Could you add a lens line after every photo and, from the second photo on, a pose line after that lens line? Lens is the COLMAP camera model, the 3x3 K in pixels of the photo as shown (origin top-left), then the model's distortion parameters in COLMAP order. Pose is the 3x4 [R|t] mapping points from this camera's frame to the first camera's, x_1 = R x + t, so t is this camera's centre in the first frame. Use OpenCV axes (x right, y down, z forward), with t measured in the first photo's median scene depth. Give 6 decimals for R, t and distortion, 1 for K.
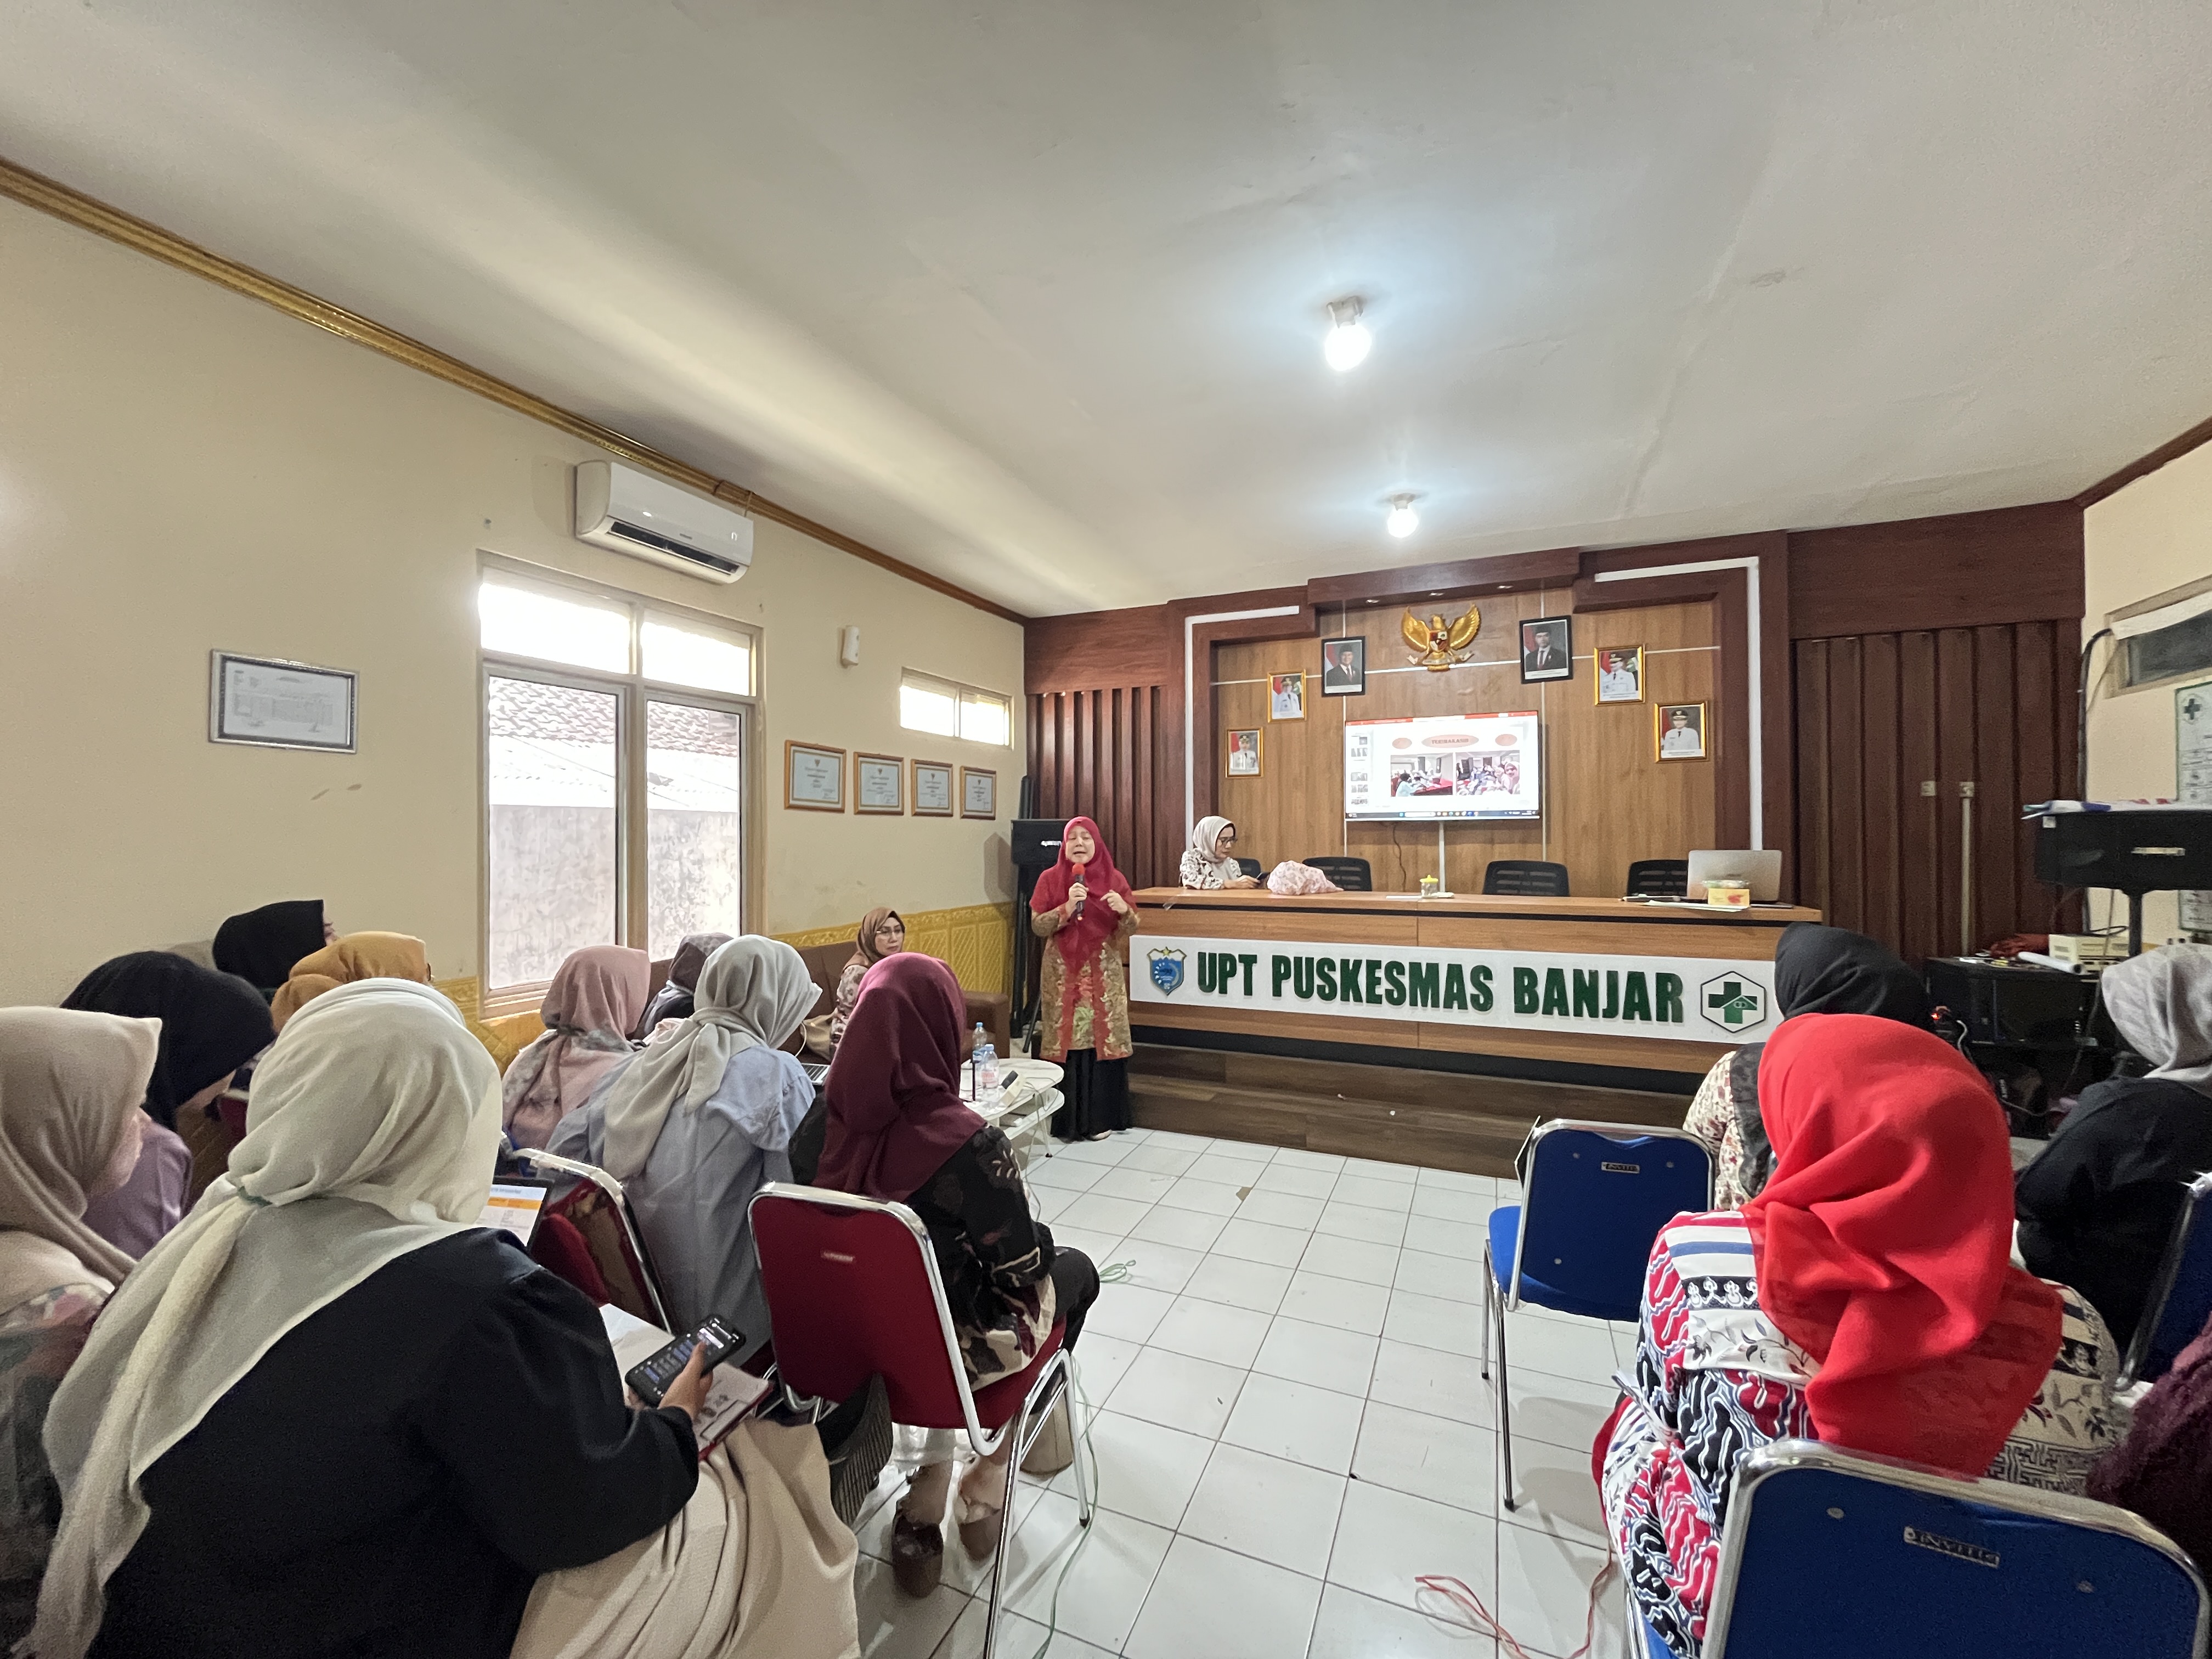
lens RADIAL K [[890.1, 0, 1099.0], [0, 890.1, 827.5], [0, 0, 1]] dist [-0.015540, 0.000396]
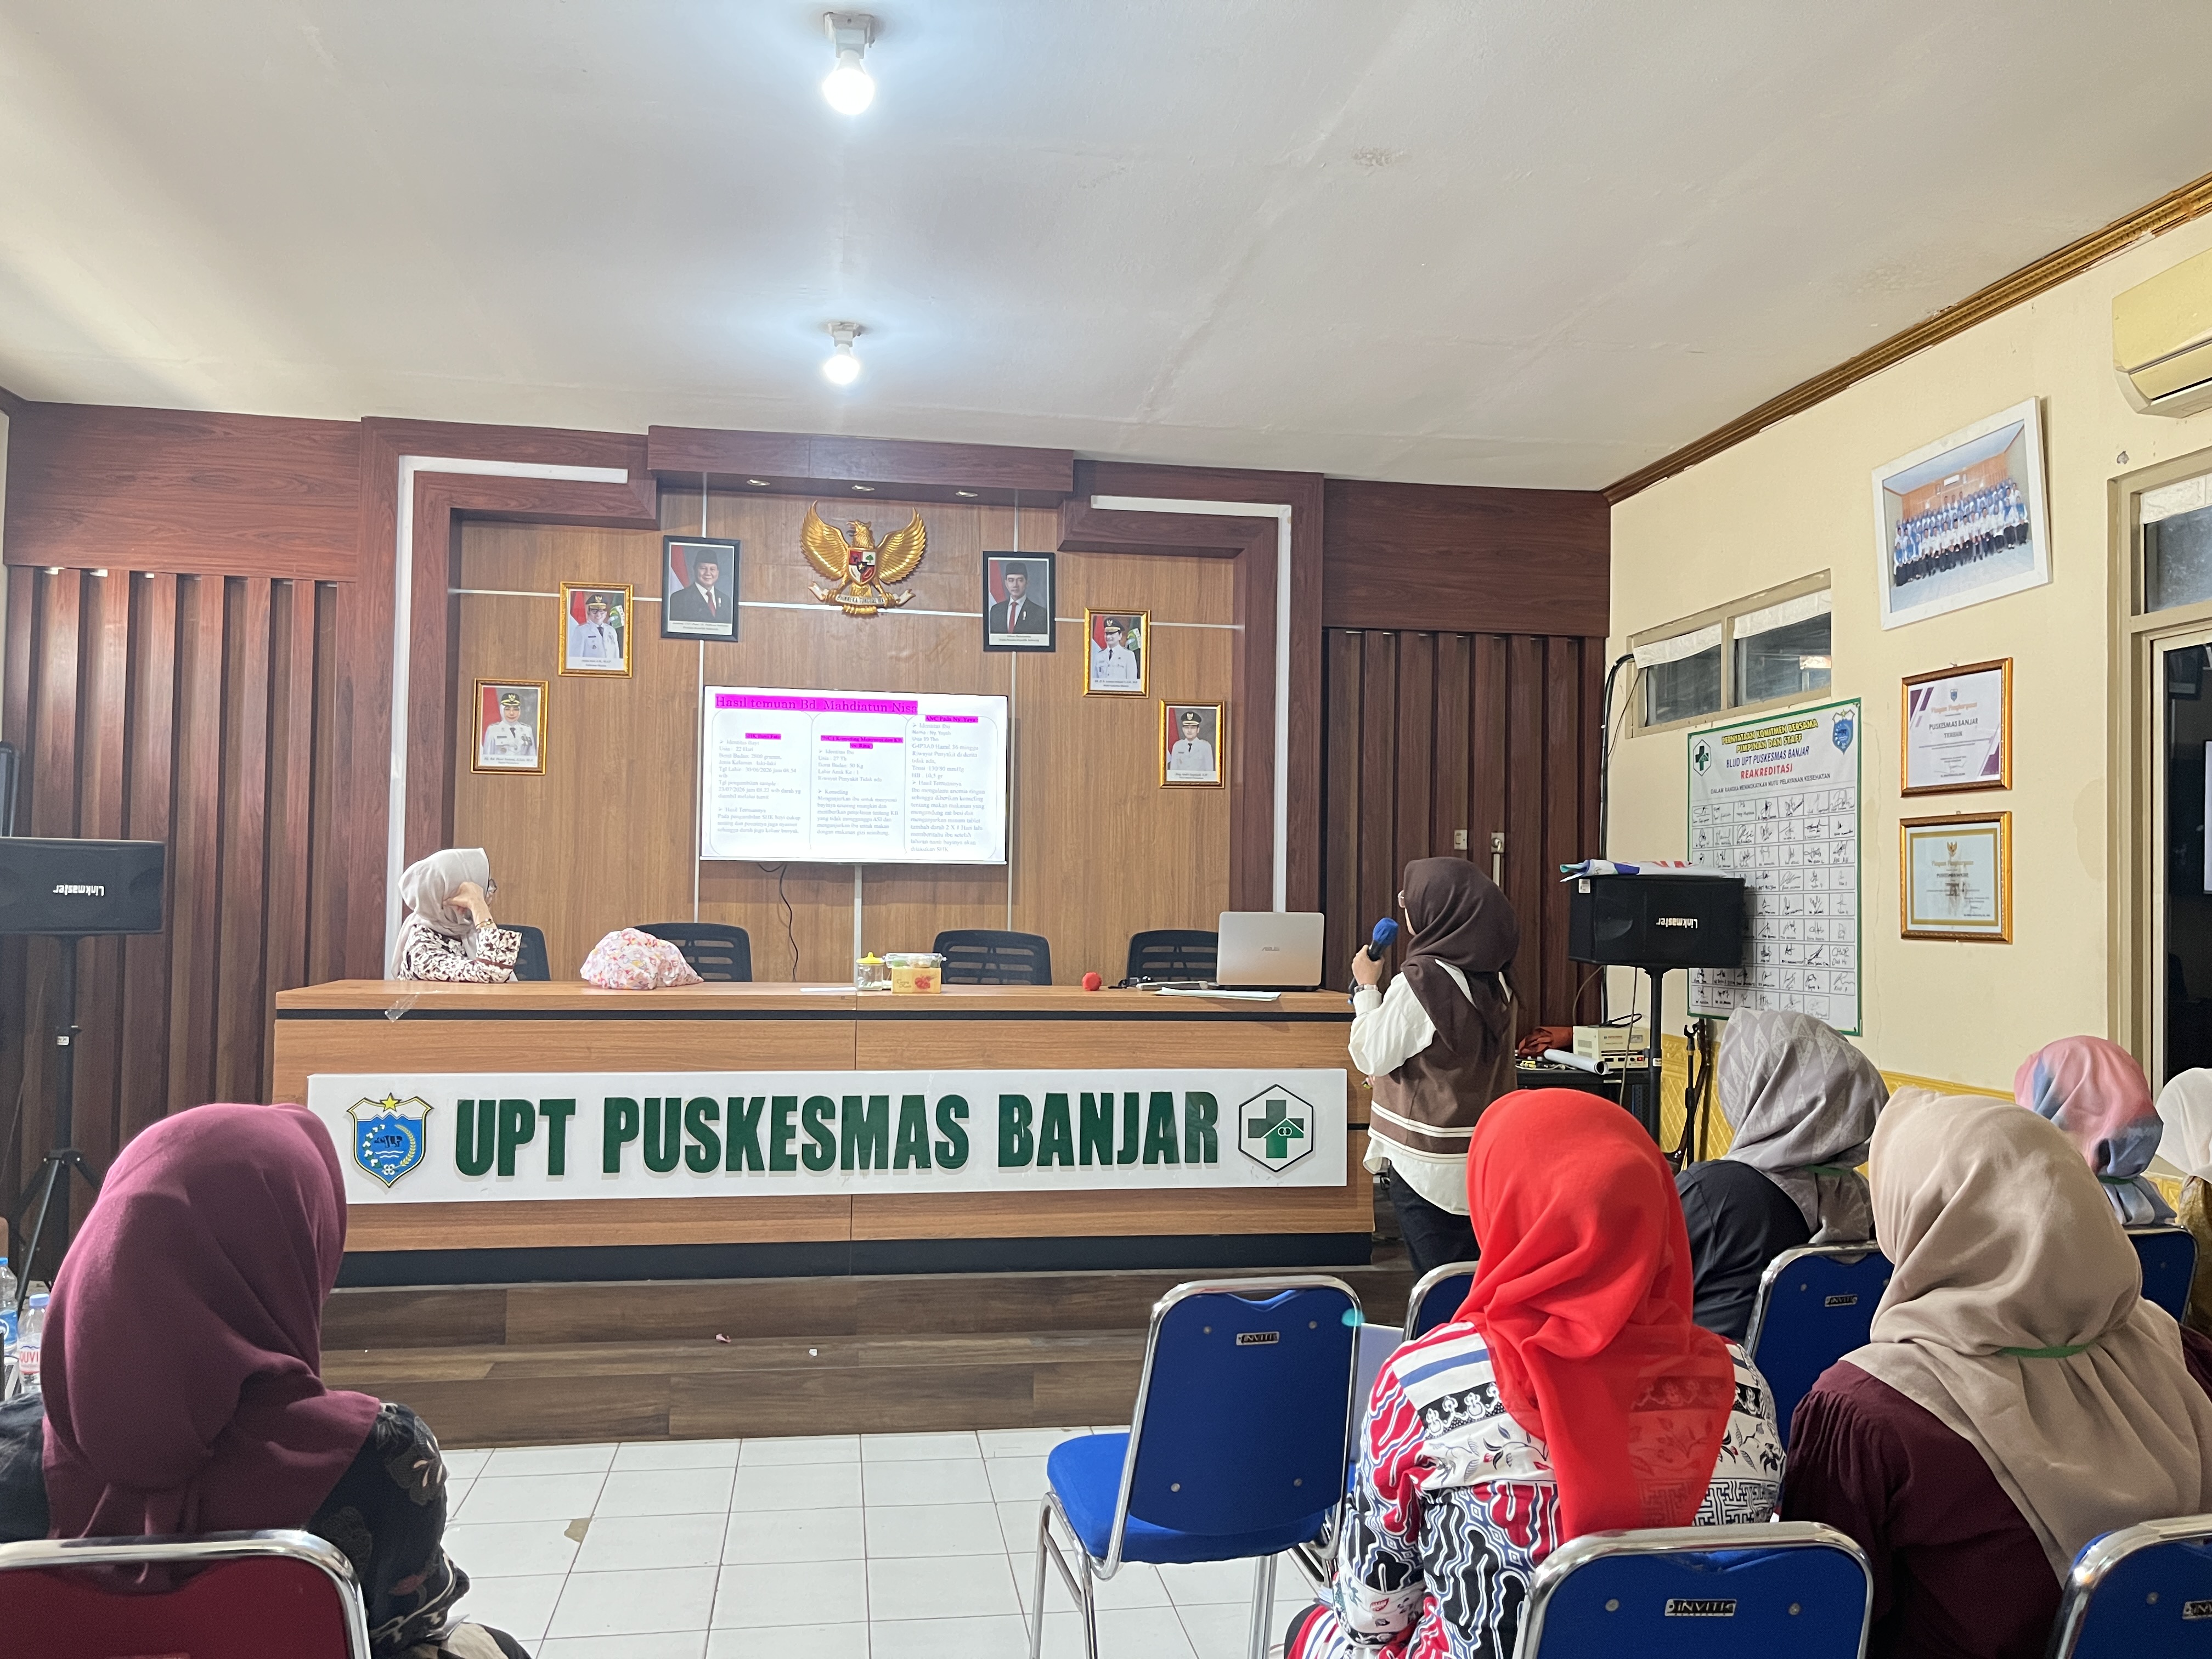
lens RADIAL K [[1685.1, 0, 1106.7], [0, 1685.1, 838.1], [0, 0, 1]] dist [0.021648, -0.017153]
pose [[0.829540, 0.036513, 0.557252, -0.133605], [-0.023056, 0.999249, -0.031152, 0.007455], [-0.557971, 0.012994, 0.829759, -0.047657]]
